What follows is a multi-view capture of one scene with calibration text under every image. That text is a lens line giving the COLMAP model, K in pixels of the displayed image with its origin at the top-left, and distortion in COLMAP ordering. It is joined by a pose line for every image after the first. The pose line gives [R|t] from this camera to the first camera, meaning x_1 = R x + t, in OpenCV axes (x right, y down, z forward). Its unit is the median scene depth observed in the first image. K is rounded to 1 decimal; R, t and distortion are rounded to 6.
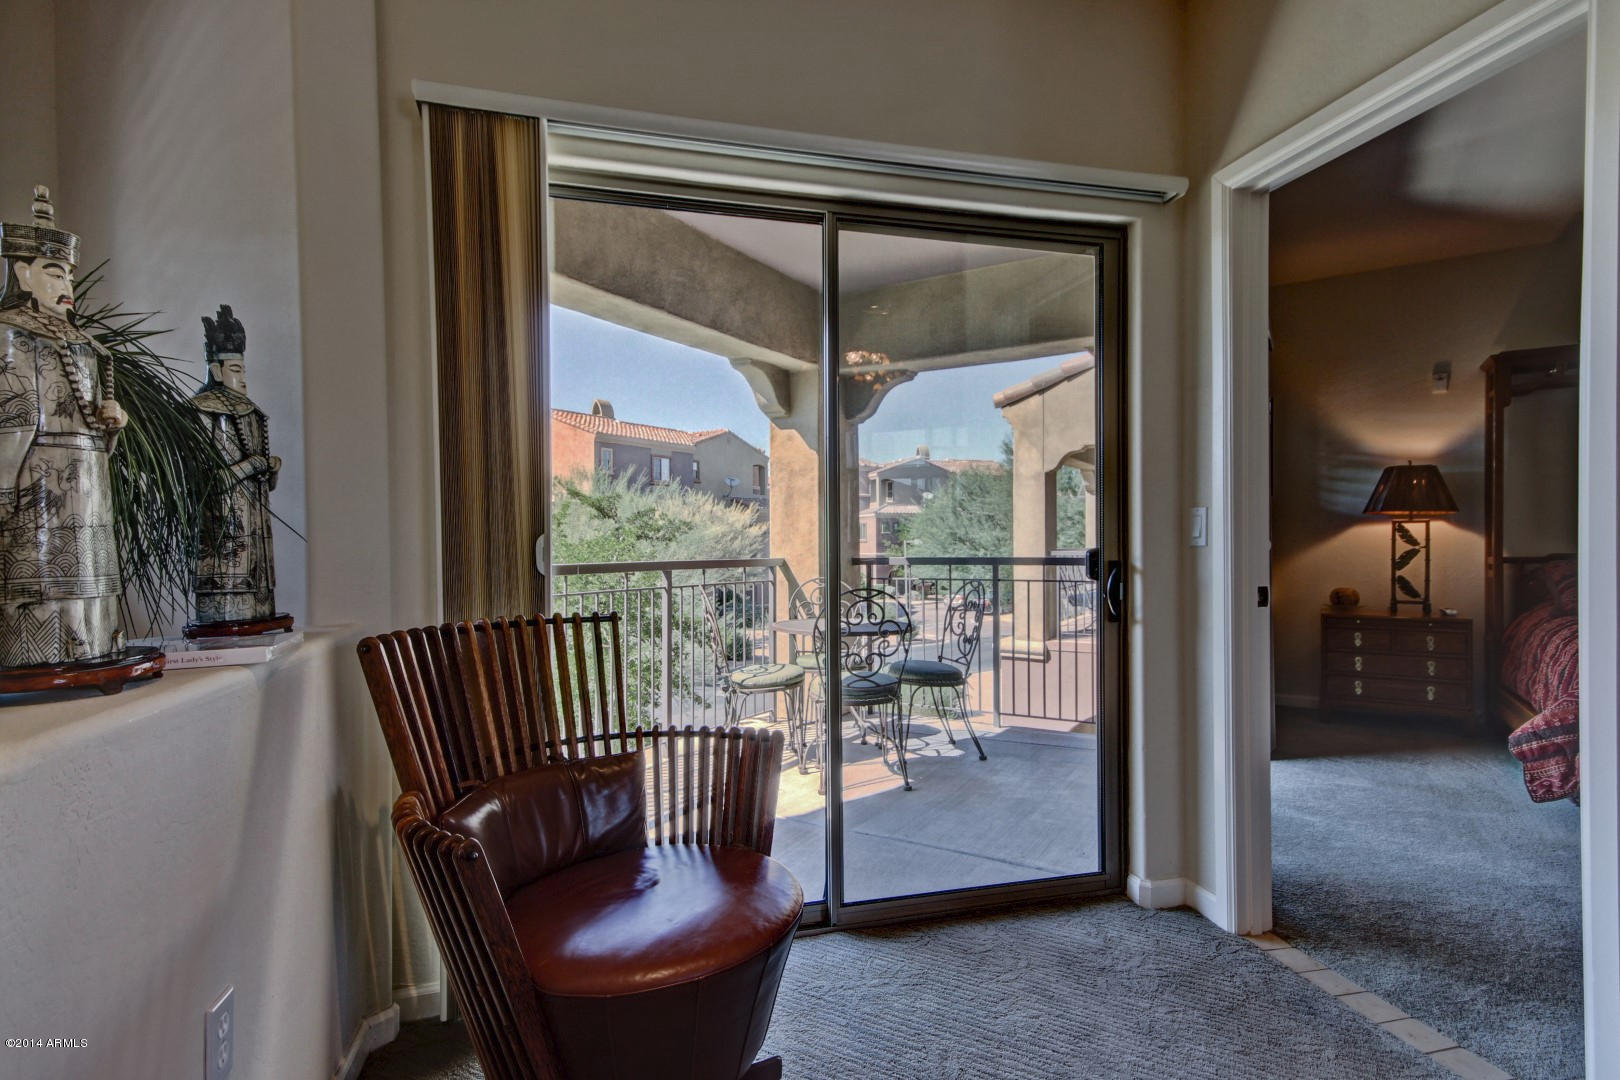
lens RADIAL K [[812.1, 0, 820.1], [0, 812.1, 552.4], [0, 0, 1]] dist [0.026718, 0.000466]
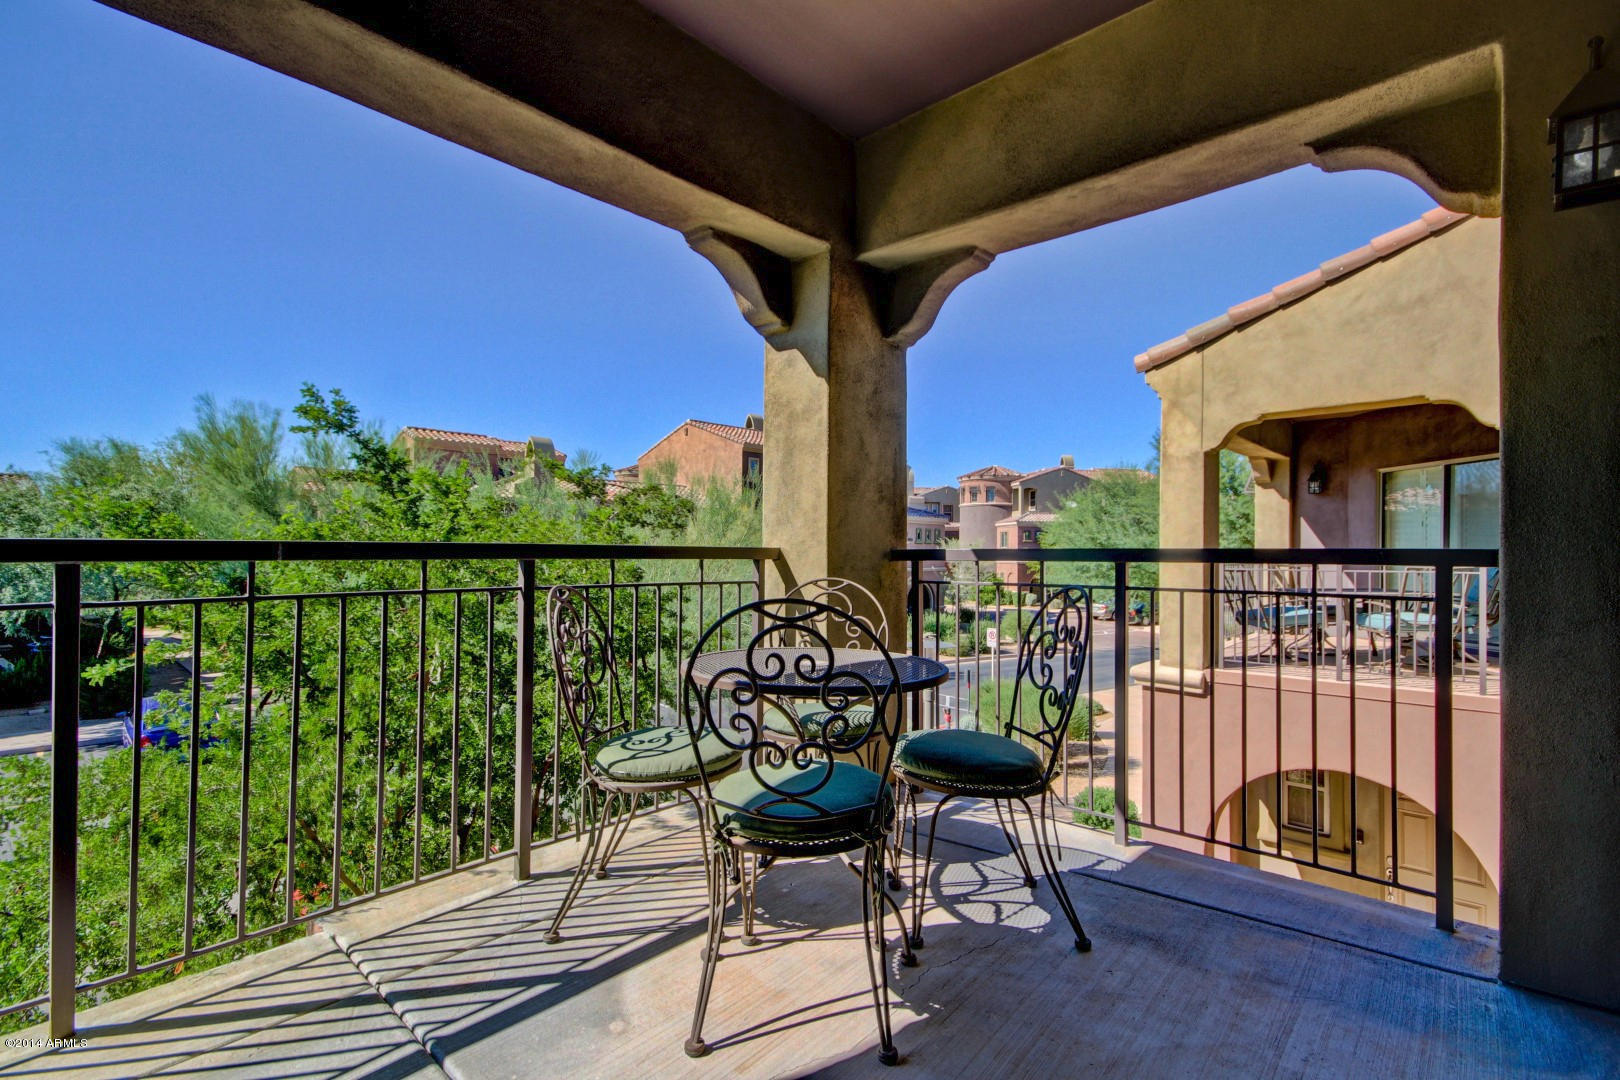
lens RADIAL K [[741.0, 0, 826.2], [0, 741.0, 548.5], [0, 0, 1]] dist [0.025505, -0.006667]
pose [[0.981452, 0.010113, -0.191440, 0.105835], [-0.013096, 0.999812, -0.014325, 0.016010], [0.191259, 0.016566, 0.981400, 0.419403]]
